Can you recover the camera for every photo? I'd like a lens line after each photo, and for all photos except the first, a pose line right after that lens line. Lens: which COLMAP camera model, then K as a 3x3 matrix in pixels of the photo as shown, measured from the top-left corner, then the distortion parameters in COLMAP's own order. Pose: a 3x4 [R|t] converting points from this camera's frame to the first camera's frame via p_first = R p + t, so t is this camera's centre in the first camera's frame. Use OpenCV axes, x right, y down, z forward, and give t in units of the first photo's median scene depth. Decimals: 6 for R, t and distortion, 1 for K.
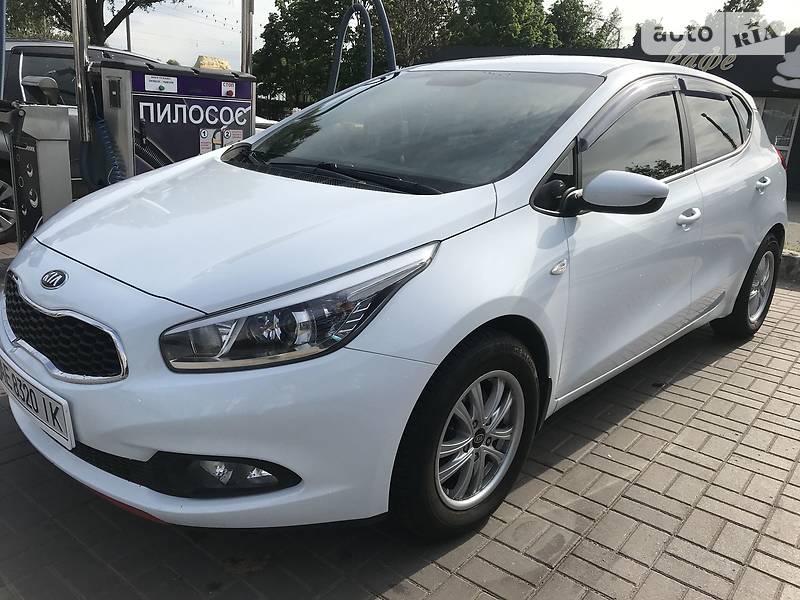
lens RADIAL K [[665.6, 0, 400.0], [0, 665.6, 298.0], [0, 0, 1]] dist [0.021799, -0.021198]
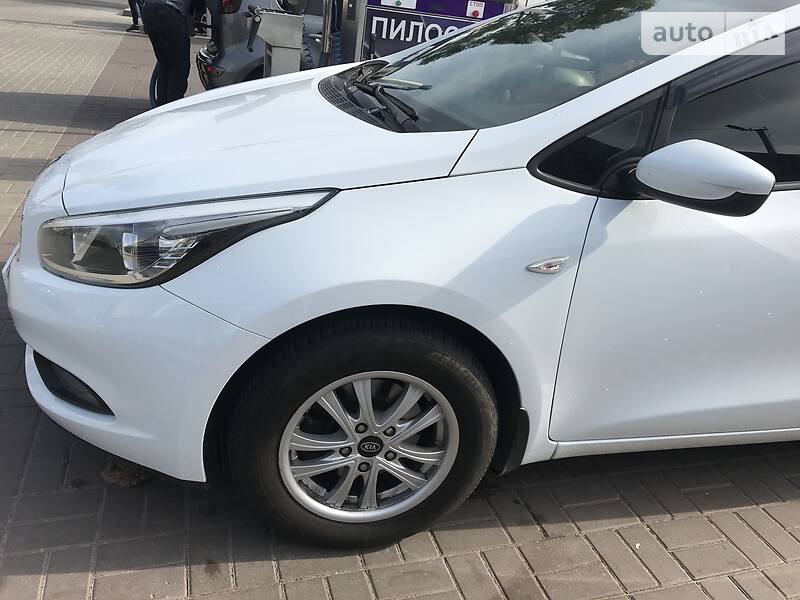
lens RADIAL K [[665.6, 0, 372.8], [0, 665.6, 294.0], [0, 0, 1]] dist [0.021799, -0.021198]
pose [[0.828911, 0.260671, -0.494931, 0.388231], [-0.218366, 0.965373, 0.142724, -0.066550], [0.514998, -0.010230, 0.857130, 0.266053]]
